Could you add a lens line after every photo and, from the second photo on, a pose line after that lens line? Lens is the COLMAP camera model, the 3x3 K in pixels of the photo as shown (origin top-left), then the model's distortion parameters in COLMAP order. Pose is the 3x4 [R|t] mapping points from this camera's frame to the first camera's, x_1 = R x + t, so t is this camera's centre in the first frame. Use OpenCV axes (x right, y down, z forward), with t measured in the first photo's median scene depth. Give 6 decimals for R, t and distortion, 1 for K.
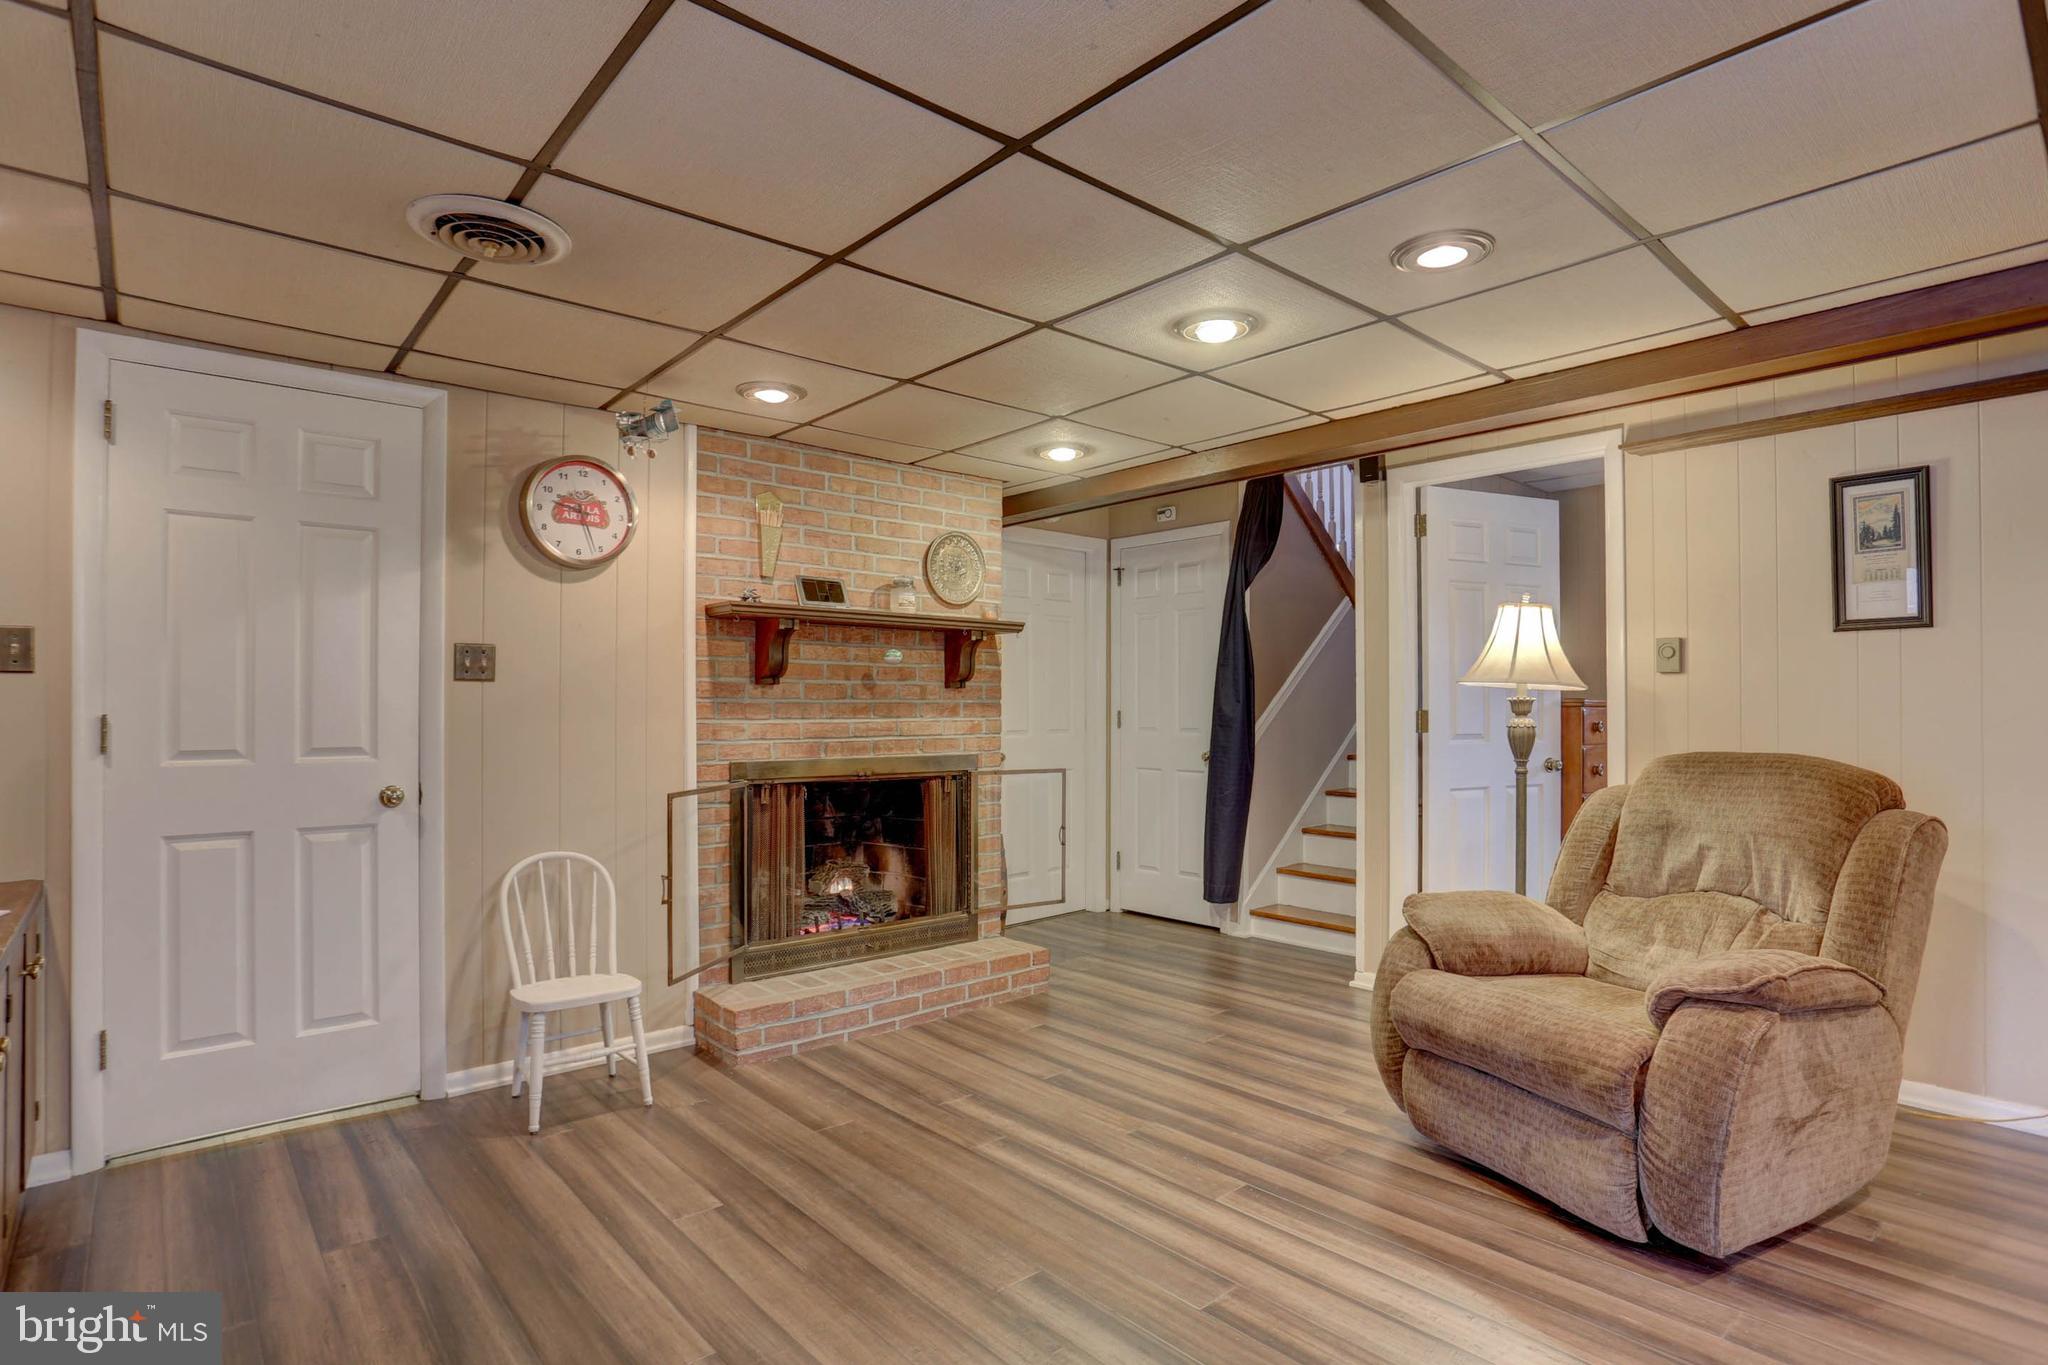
lens RADIAL K [[1034.1, 0, 1025.3], [0, 1034.1, 694.1], [0, 0, 1]] dist [-0.074043, 0.026049]
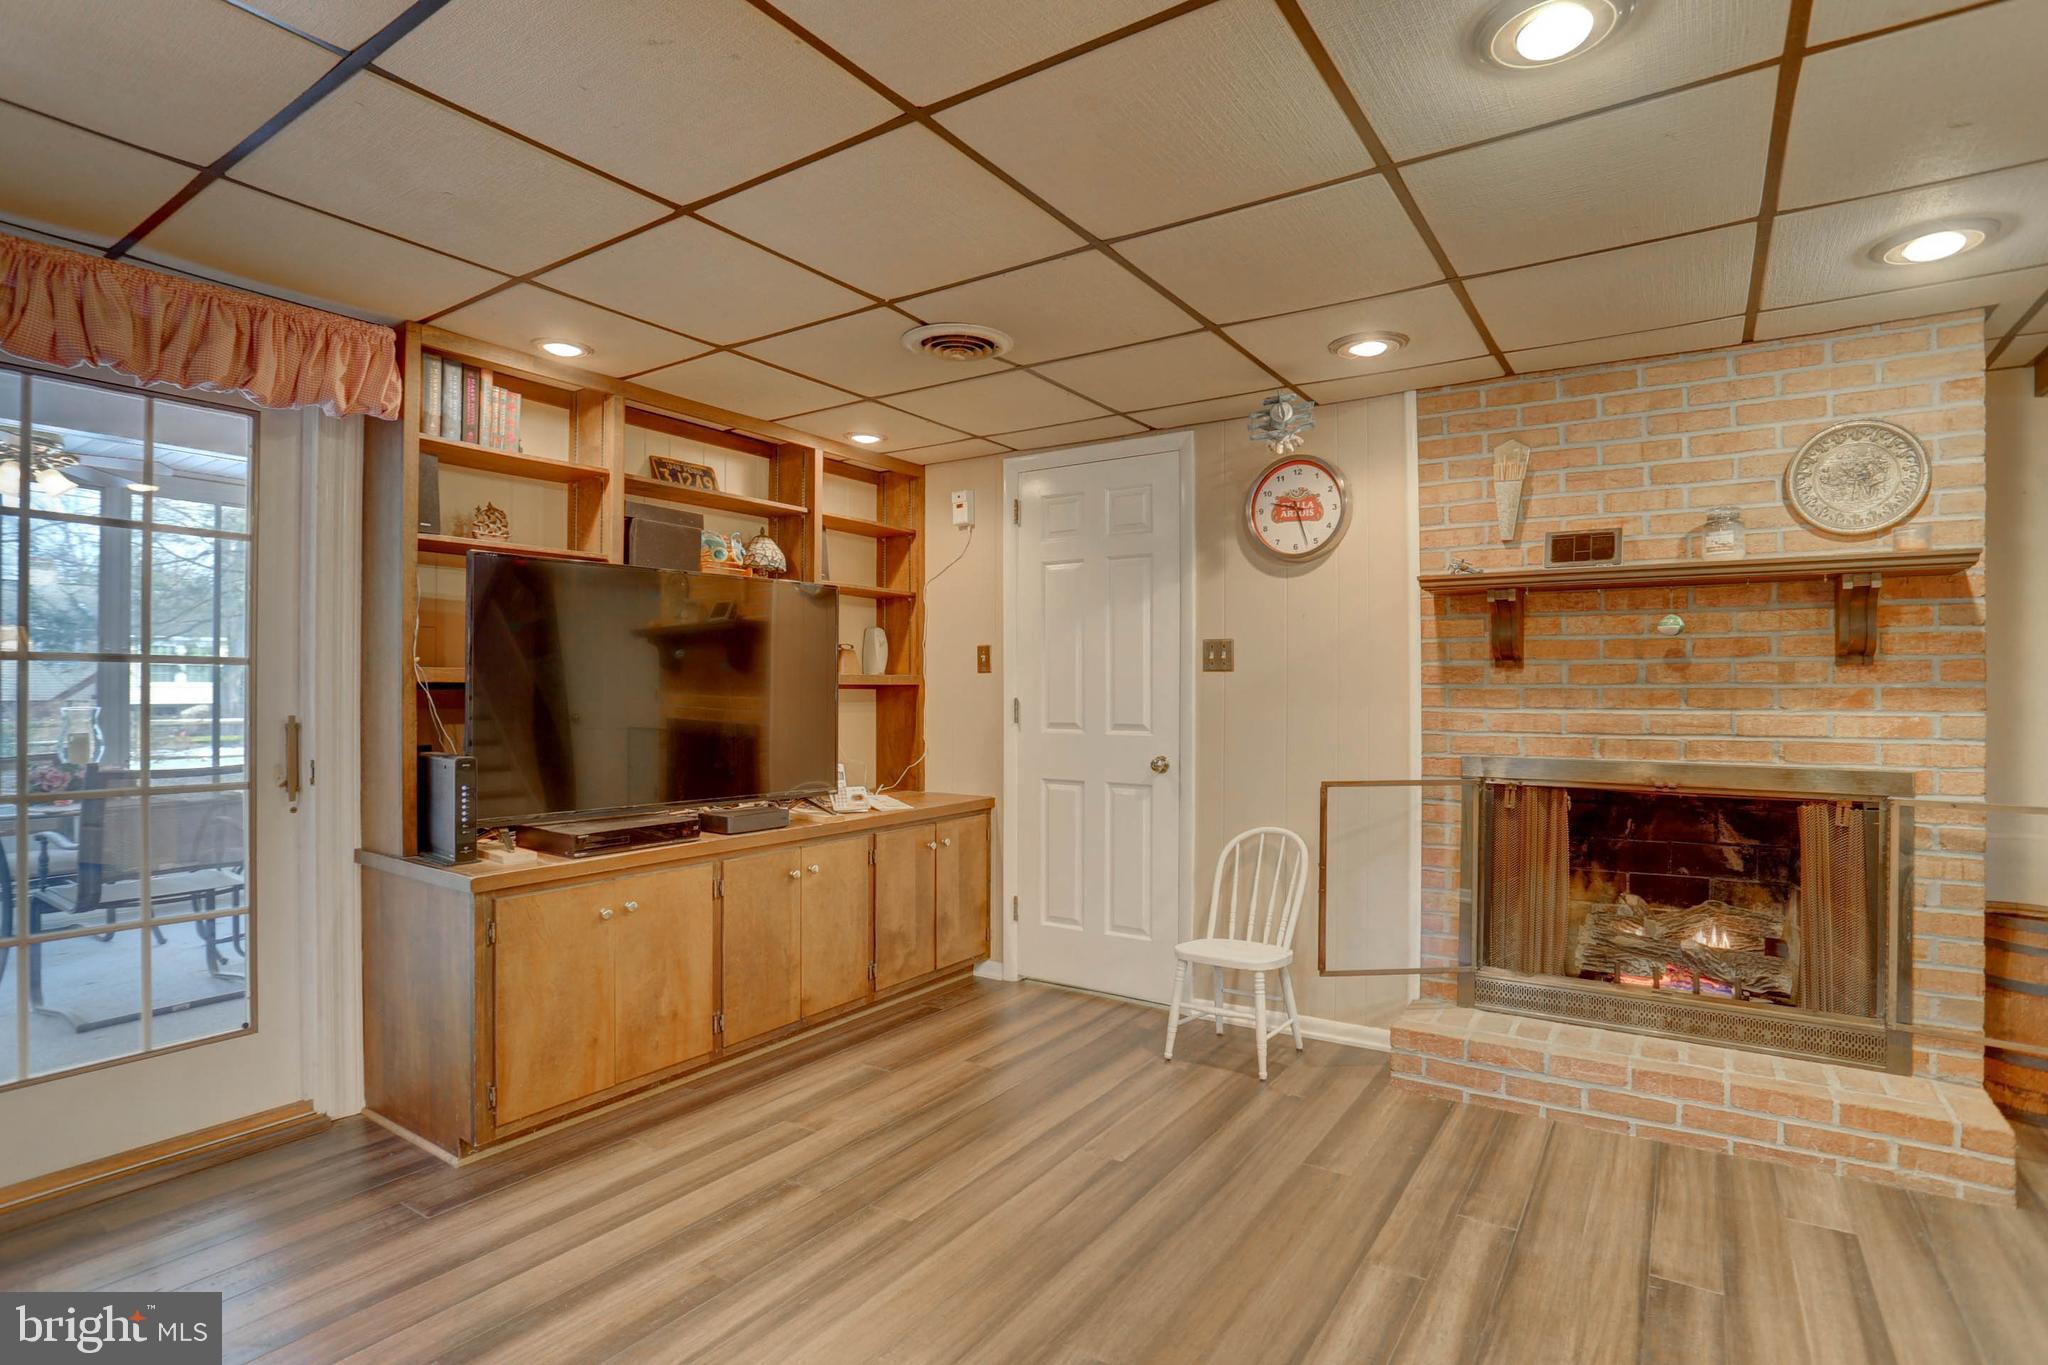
lens RADIAL K [[1017.7, 0, 1024.0], [0, 1017.7, 682.5], [0, 0, 1]] dist [-0.068036, 0.032811]
pose [[0.266042, -0.007173, -0.963935, 0.443073], [0.010569, 0.999934, -0.004524, 0.002535], [0.963904, -0.008985, 0.266100, 0.398851]]
